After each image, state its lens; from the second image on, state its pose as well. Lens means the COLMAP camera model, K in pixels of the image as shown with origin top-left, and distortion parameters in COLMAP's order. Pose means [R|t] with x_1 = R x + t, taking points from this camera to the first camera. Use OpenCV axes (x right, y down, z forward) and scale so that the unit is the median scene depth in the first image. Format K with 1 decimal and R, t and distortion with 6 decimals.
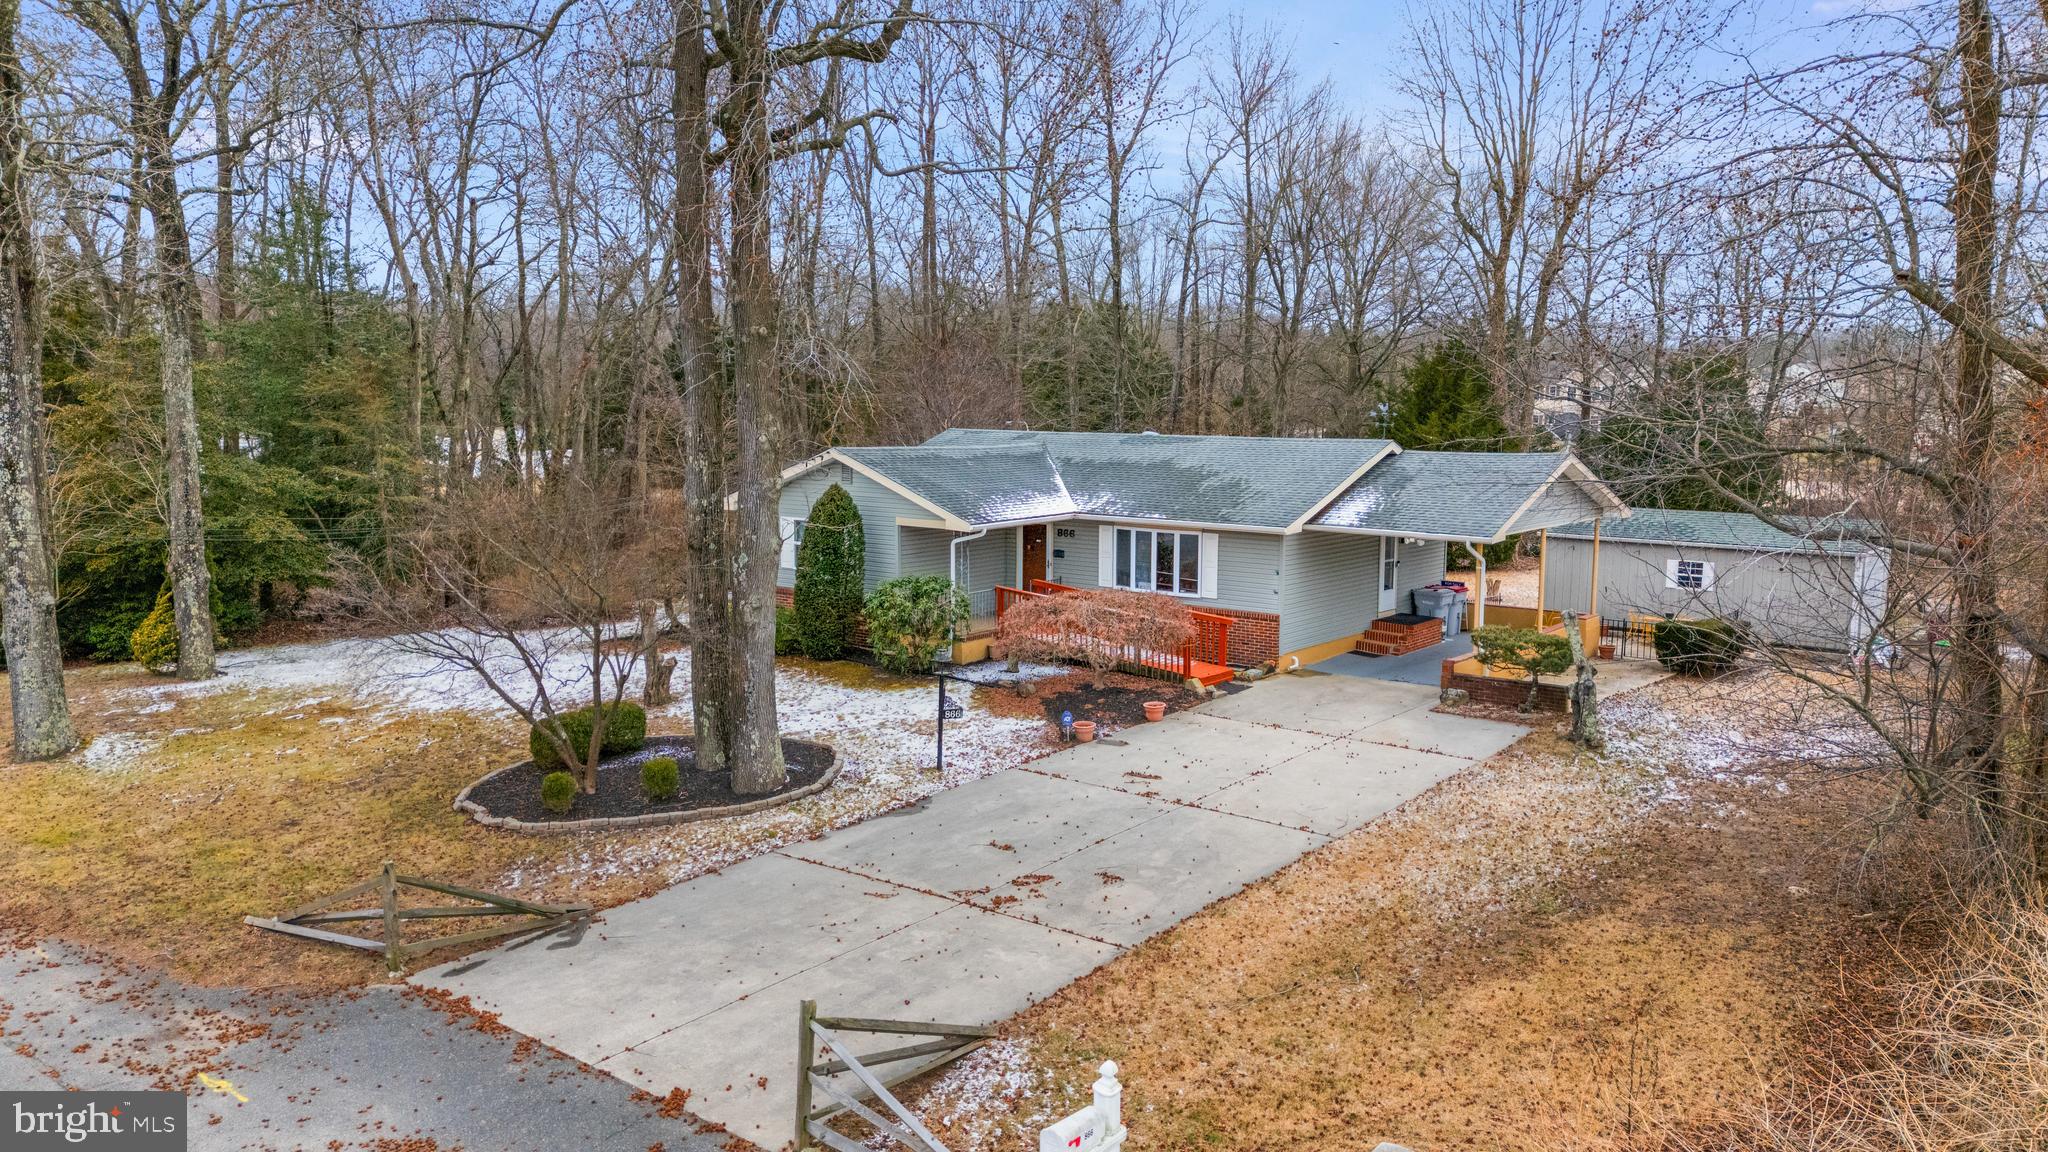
lens RADIAL K [[1482.2, 0, 1022.1], [0, 1482.2, 572.2], [0, 0, 1]] dist [0.056243, -0.038183]
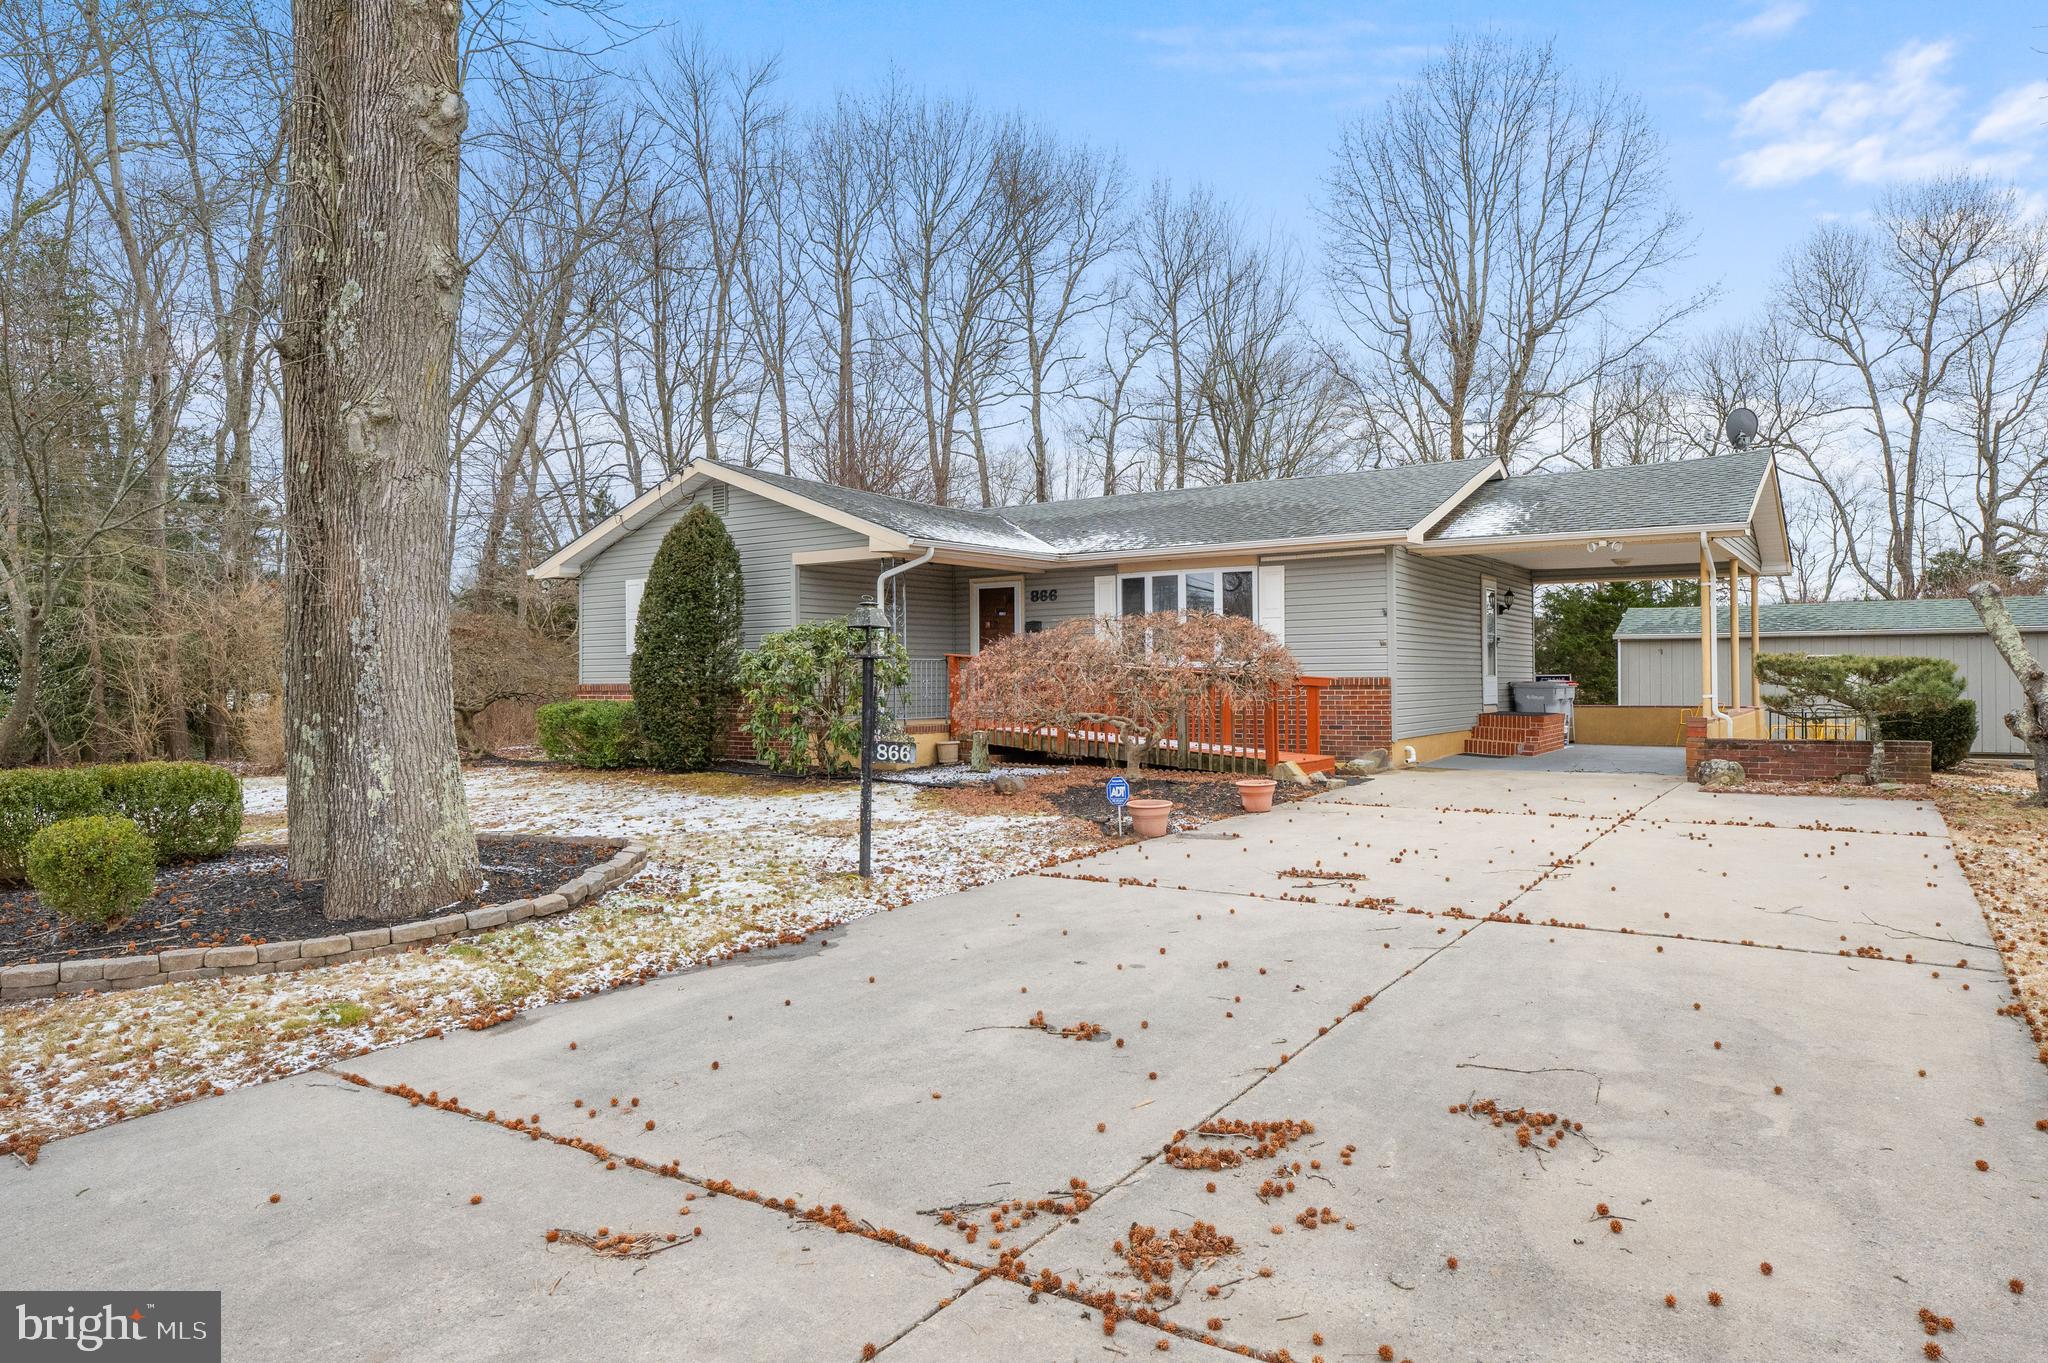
lens RADIAL K [[1253.4, 0, 1026.7], [0, 1253.4, 677.8], [0, 0, 1]] dist [-0.017084, 0.000251]
pose [[0.996763, -0.012343, 0.079440, -0.028268], [0.022153, 0.992057, -0.123823, 0.093906], [-0.077280, 0.125182, 0.989119, 0.477453]]
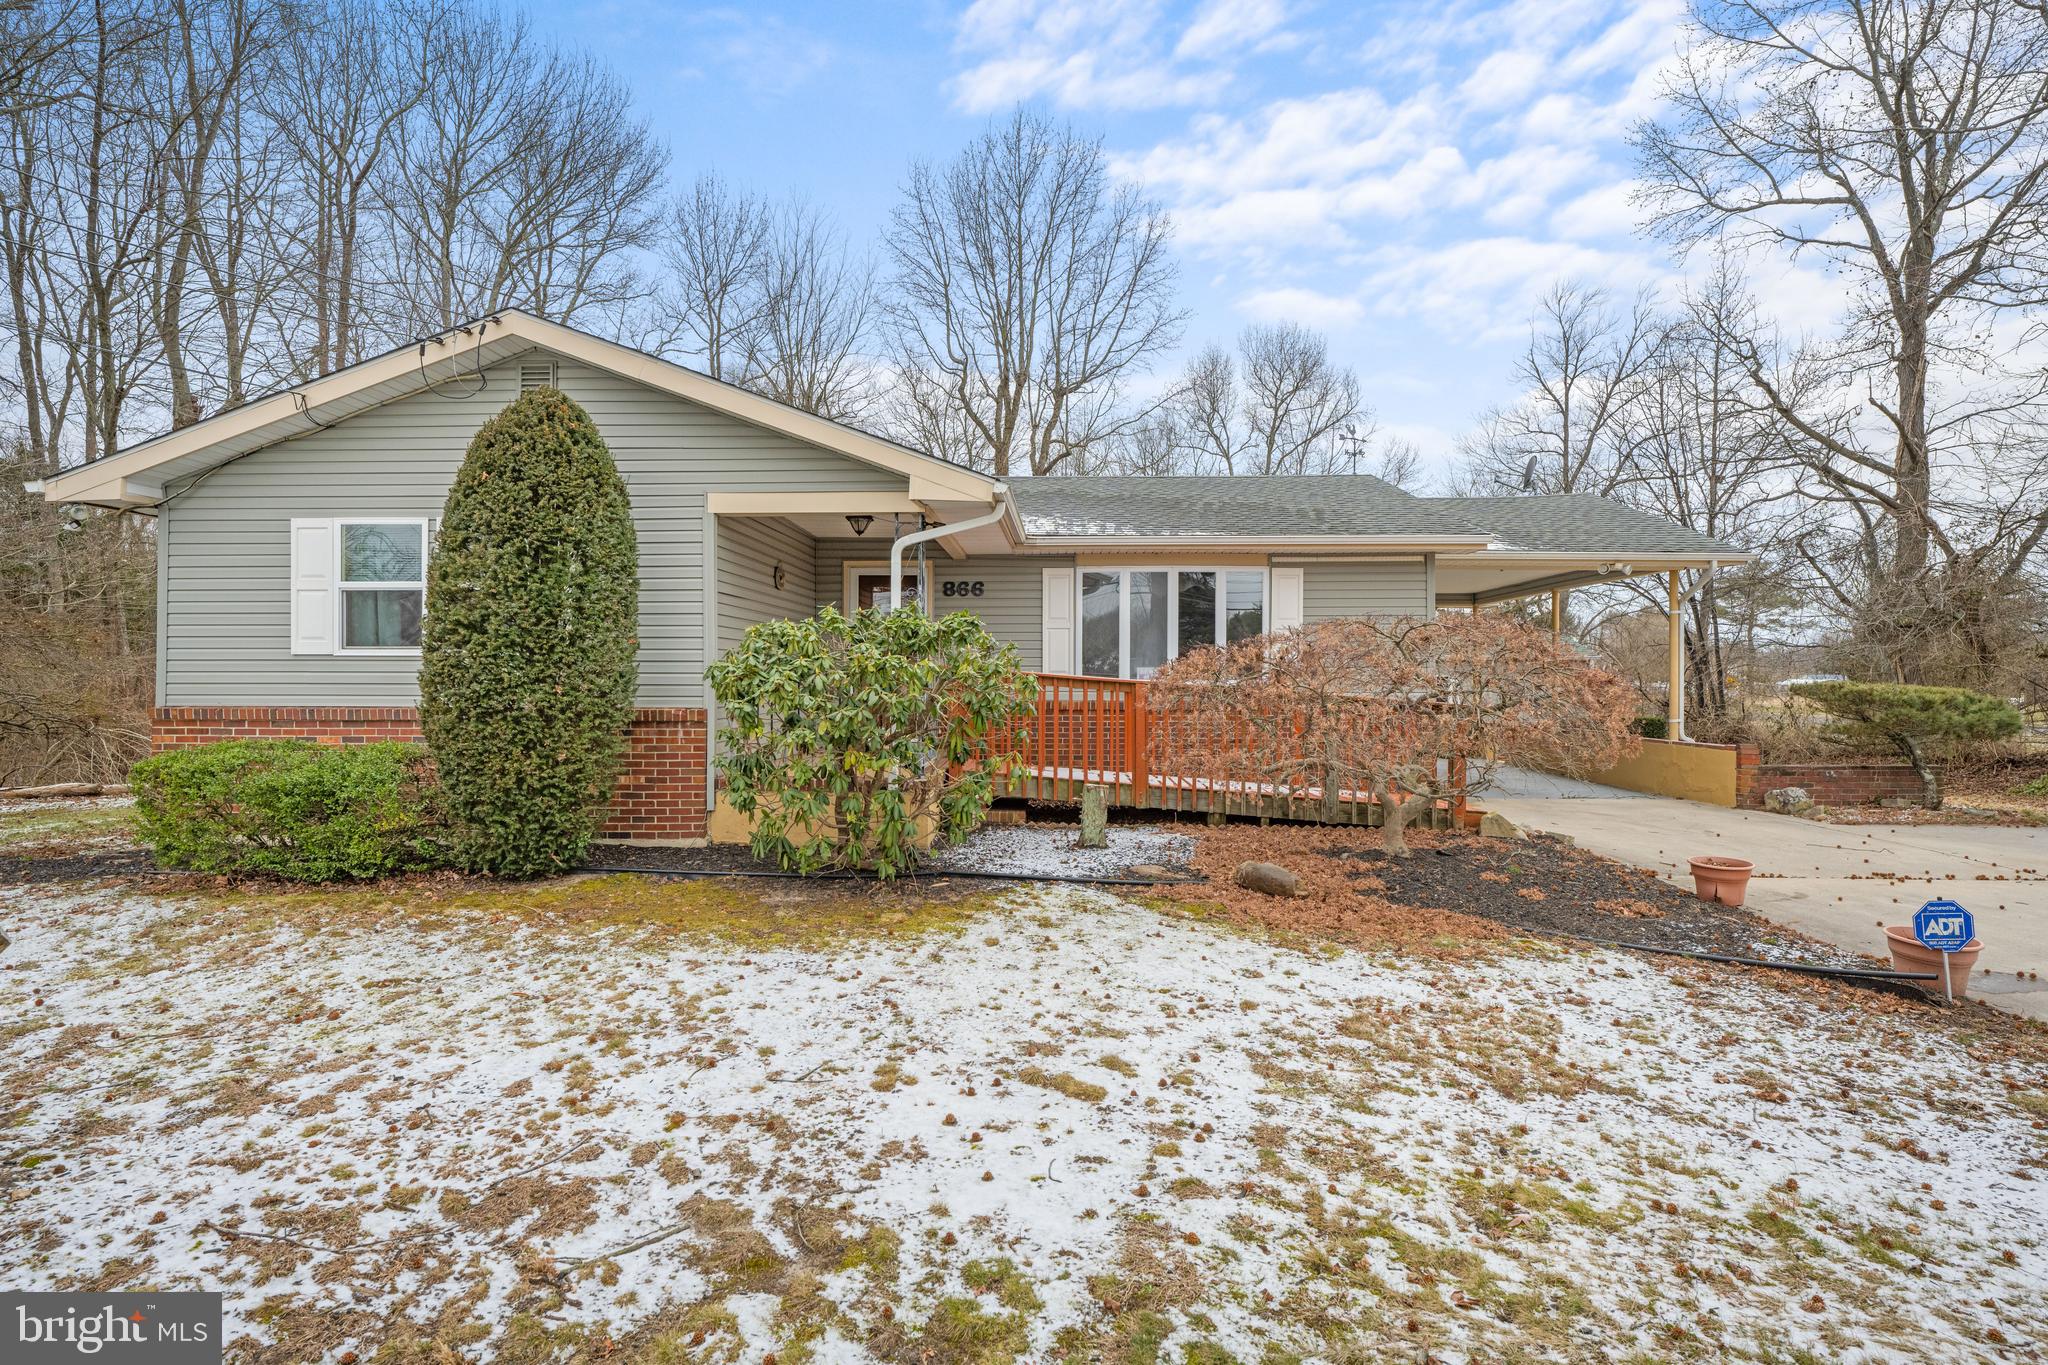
lens RADIAL K [[1039.9, 0, 1025.8], [0, 1039.9, 678.8], [0, 0, 1]] dist [0.001935, 0.001306]
pose [[0.802360, -0.002123, 0.596837, -0.193865], [0.075289, 0.992365, -0.097685, 0.048235], [-0.592073, 0.123314, 0.796394, 0.777462]]
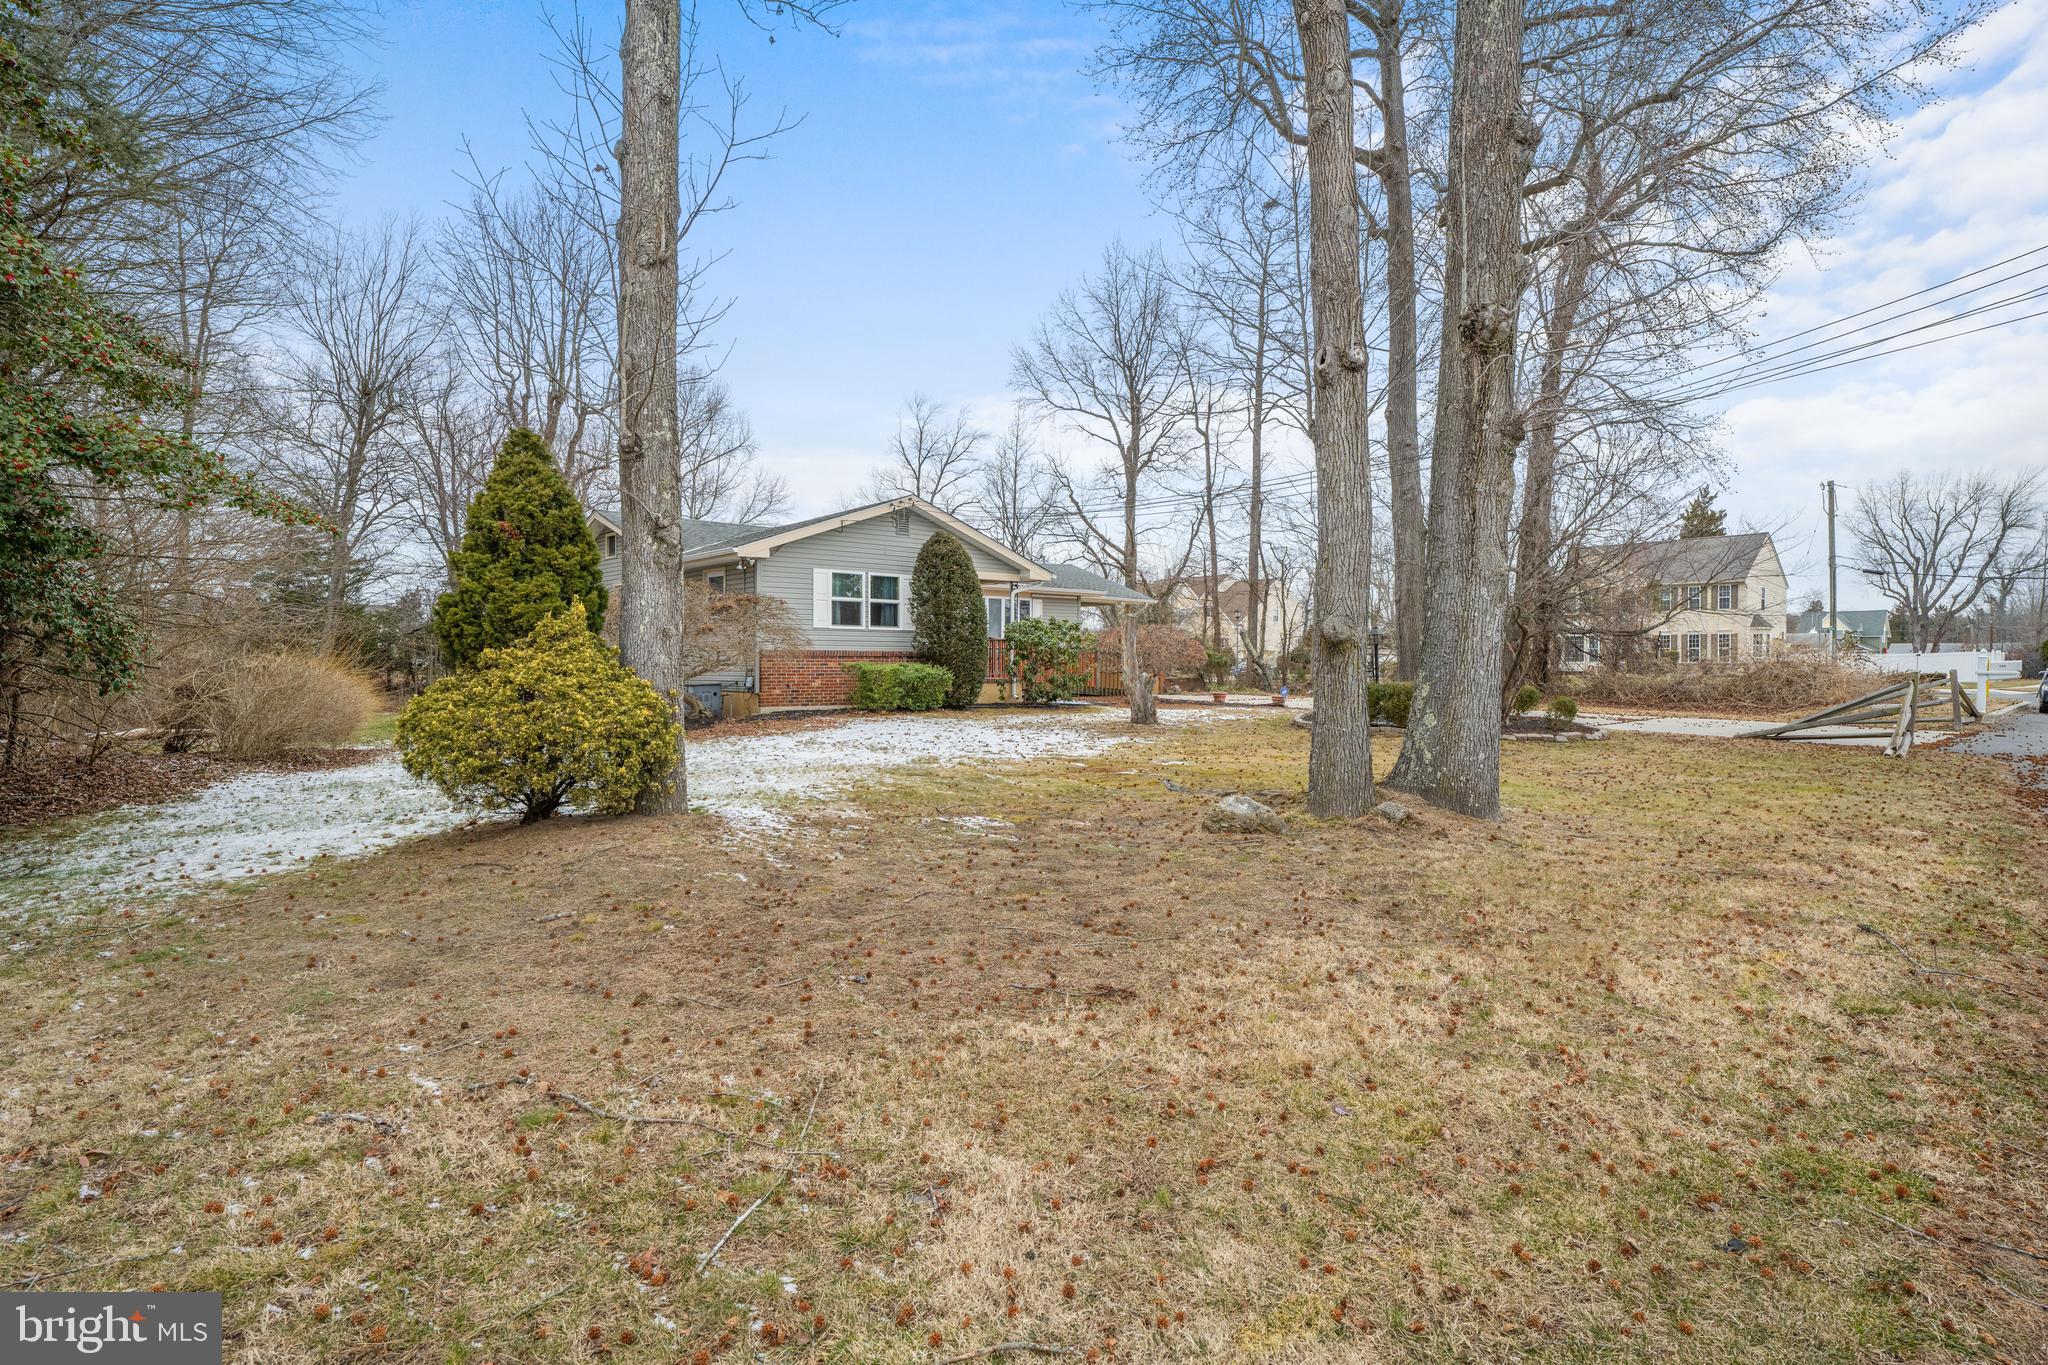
lens RADIAL K [[1039.9, 0, 1024.6], [0, 1039.9, 675.6], [0, 0, 1]] dist [0.001935, 0.001306]
pose [[0.173346, -0.014354, 0.984756, -0.740495], [0.124229, 0.992226, -0.007405, 0.049507], [-0.976995, 0.123619, 0.173781, 0.873786]]
